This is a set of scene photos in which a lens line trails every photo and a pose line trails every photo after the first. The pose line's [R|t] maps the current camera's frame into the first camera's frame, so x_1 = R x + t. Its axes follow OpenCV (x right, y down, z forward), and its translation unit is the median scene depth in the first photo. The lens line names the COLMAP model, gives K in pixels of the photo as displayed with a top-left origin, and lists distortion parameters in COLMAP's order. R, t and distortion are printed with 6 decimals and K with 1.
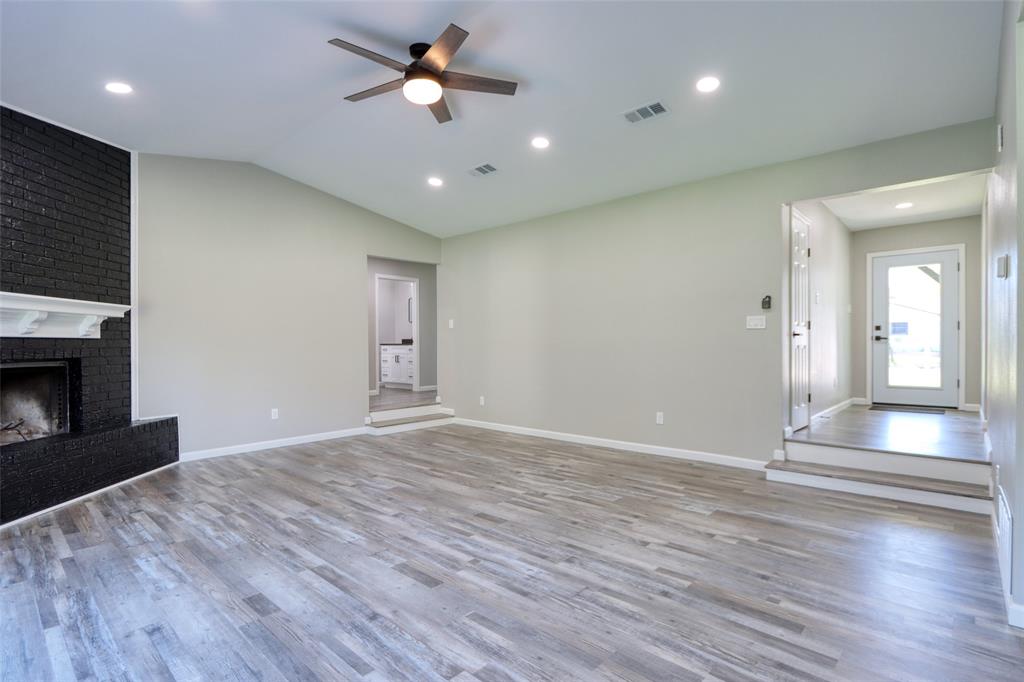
lens RADIAL K [[501.8, 0, 517.9], [0, 501.8, 350.5], [0, 0, 1]] dist [-0.014475, 0.002697]
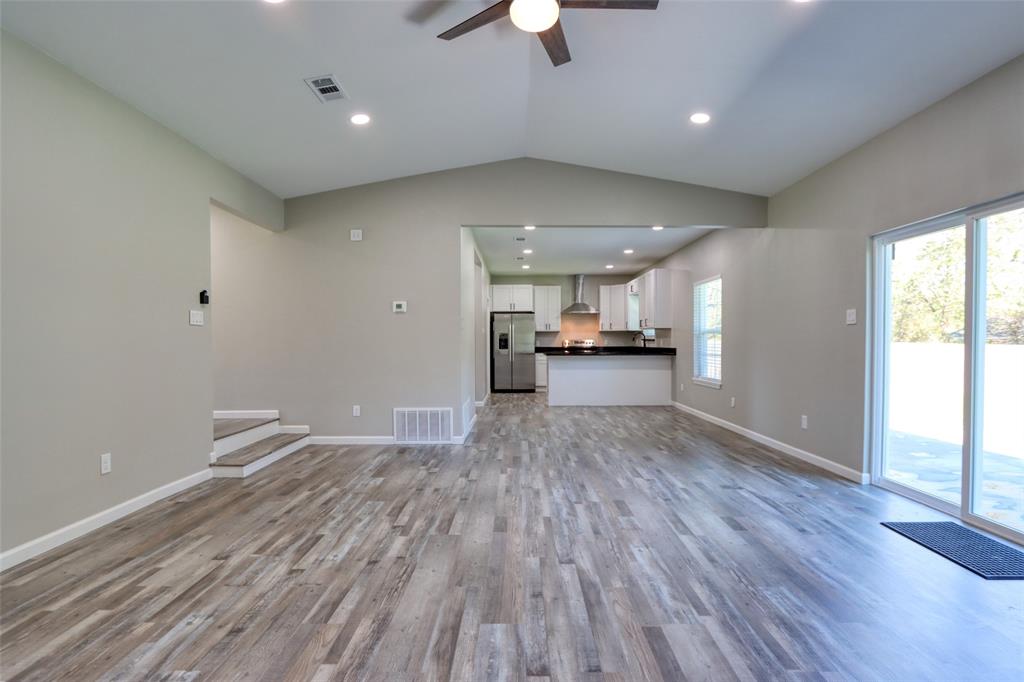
lens RADIAL K [[509.6, 0, 514.1], [0, 509.6, 351.1], [0, 0, 1]] dist [-0.016208, 0.002890]
pose [[-0.666167, -0.007523, 0.745764, -0.609659], [0.014579, 0.999627, 0.023107, -0.009928], [-0.745660, 0.026265, -0.665809, 1.254489]]
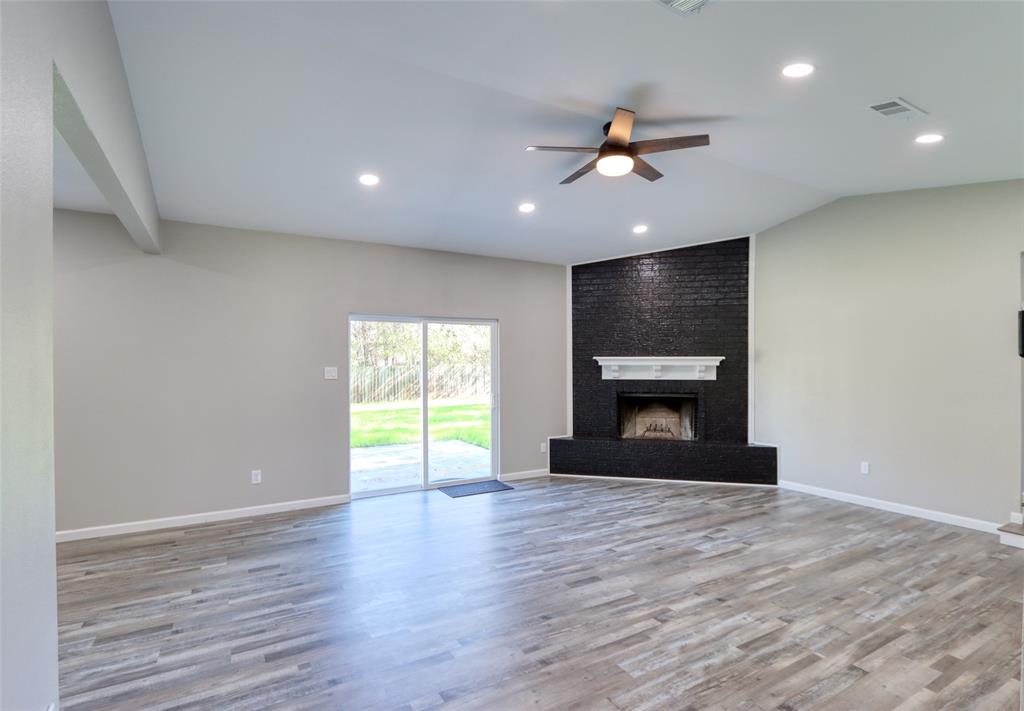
lens RADIAL K [[514.1, 0, 534.6], [0, 514.1, 365.1], [0, 0, 1]] dist [-0.012557, 0.000900]
pose [[-0.284605, 0.012070, -0.958569, 0.737862], [-0.007543, 0.999862, 0.014829, -0.086530], [0.958615, 0.011451, -0.284474, 0.927413]]
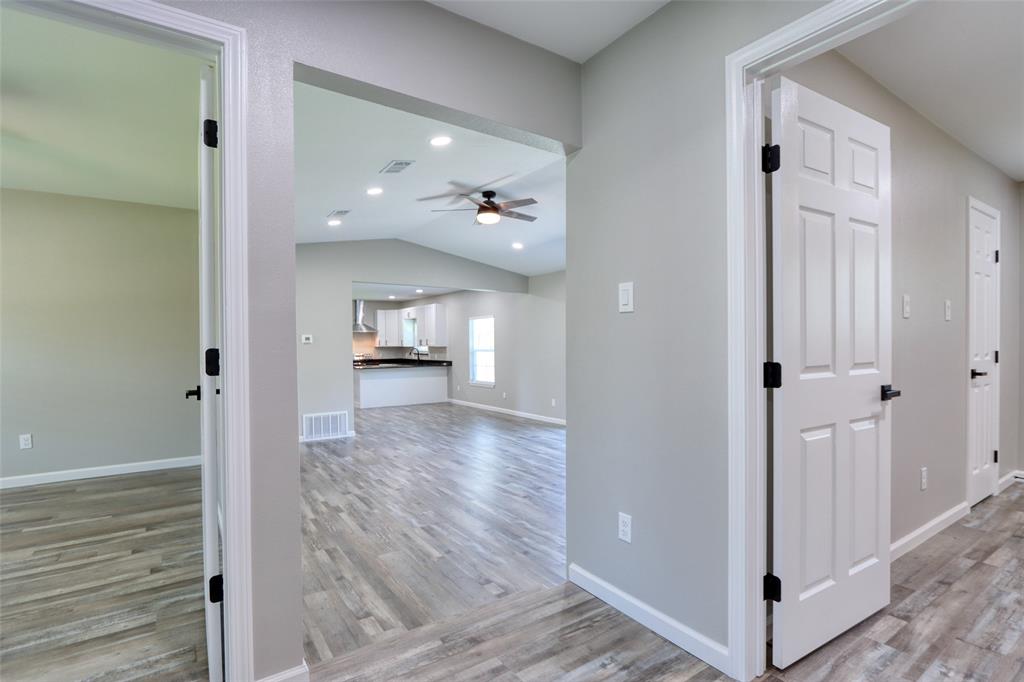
lens RADIAL K [[501.8, 0, 511.7], [0, 501.8, 344.9], [0, 0, 1]] dist [-0.014475, 0.002697]
pose [[-0.969956, 0.012775, 0.242944, -0.542557], [0.016250, 0.999792, 0.012307, -0.088525], [-0.242736, 0.015885, -0.969962, 2.119722]]
